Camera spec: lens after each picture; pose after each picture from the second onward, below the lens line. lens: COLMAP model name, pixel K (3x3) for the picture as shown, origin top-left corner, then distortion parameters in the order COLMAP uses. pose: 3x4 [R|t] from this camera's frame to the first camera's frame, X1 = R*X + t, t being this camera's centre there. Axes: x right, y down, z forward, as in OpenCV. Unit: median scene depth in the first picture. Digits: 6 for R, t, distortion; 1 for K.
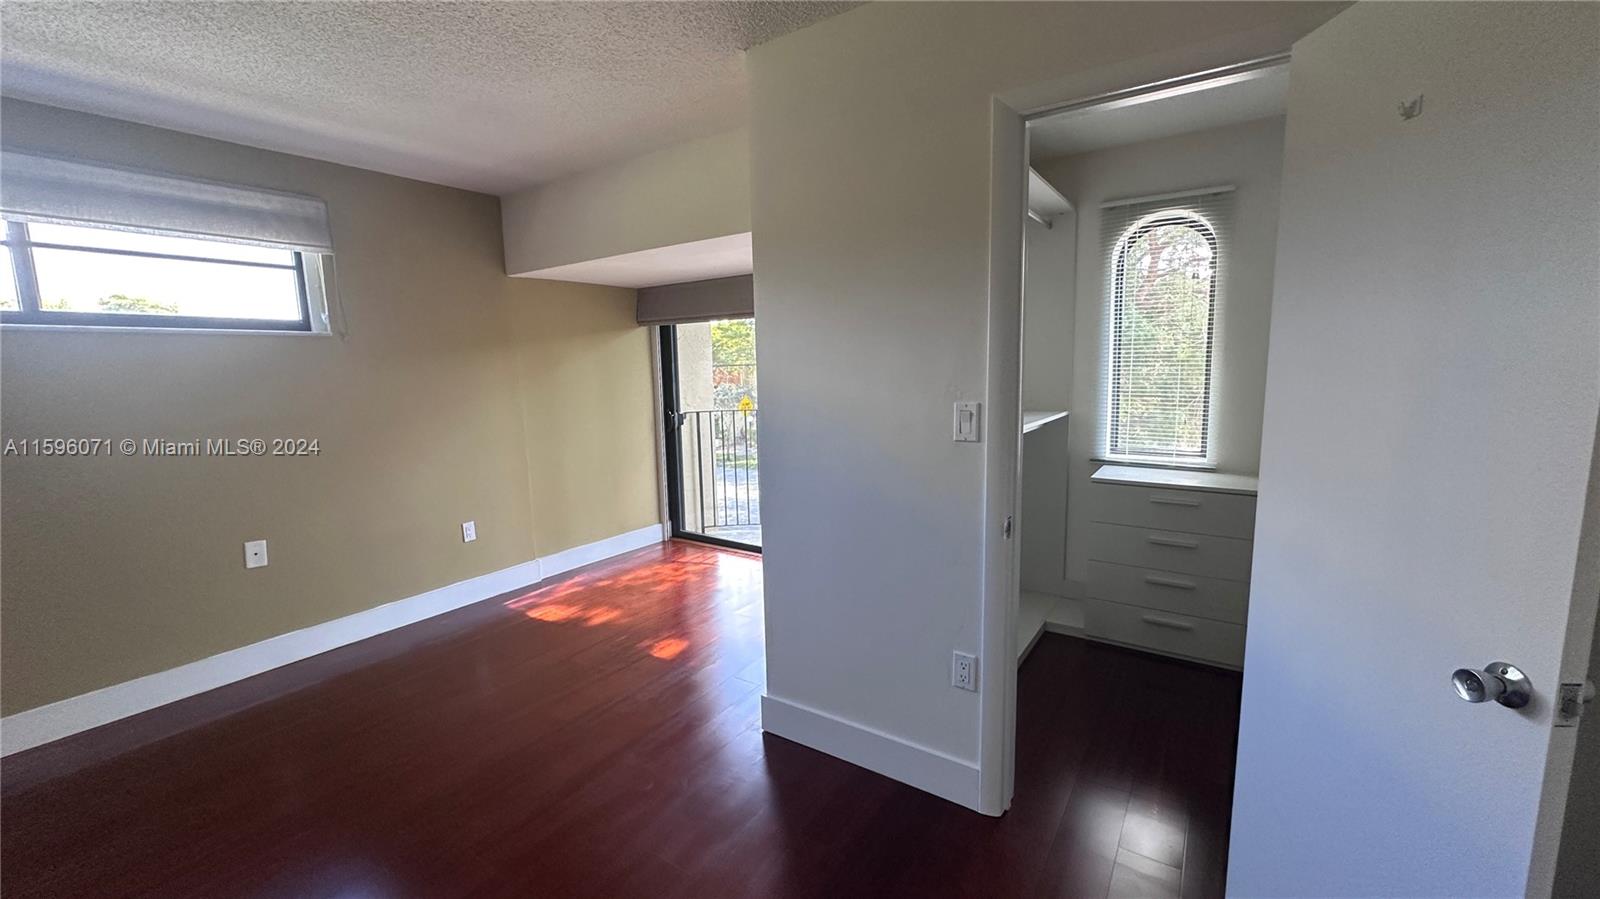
lens RADIAL K [[630.9, 0, 800.0], [0, 630.9, 449.5], [0, 0, 1]] dist [0.001890, 0.000003]
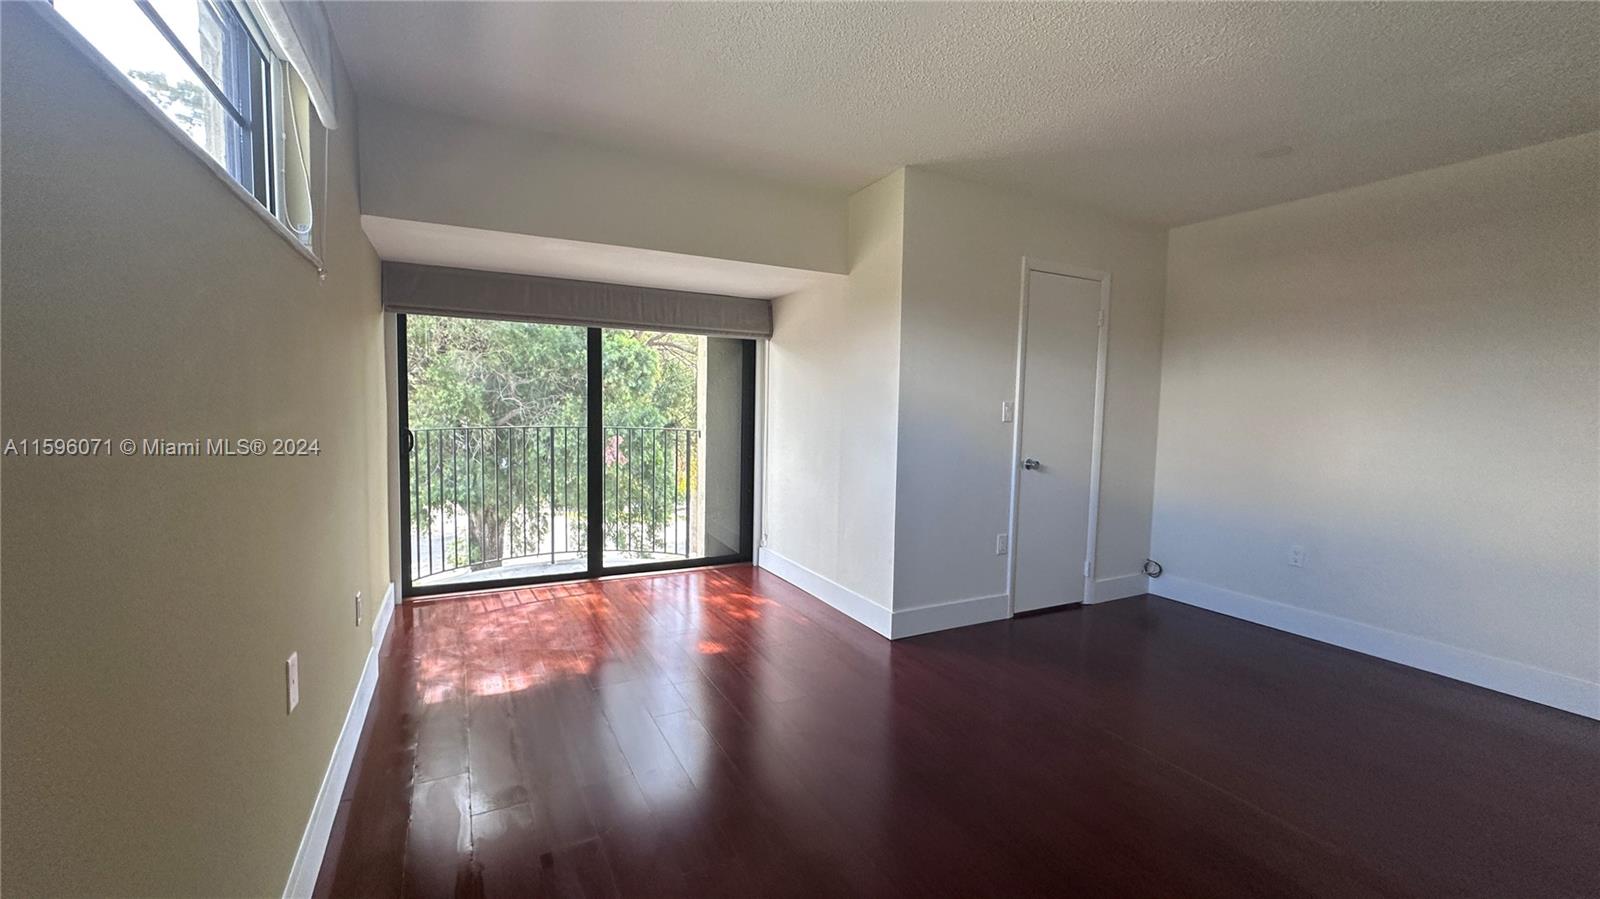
lens RADIAL K [[630.9, 0, 800.0], [0, 630.9, 449.5], [0, 0, 1]] dist [0.001890, 0.000003]
pose [[0.463006, -0.022714, 0.886064, -0.872565], [0.080973, 0.996575, -0.016764, 0.020339], [-0.882649, 0.079509, 0.463260, 0.314950]]
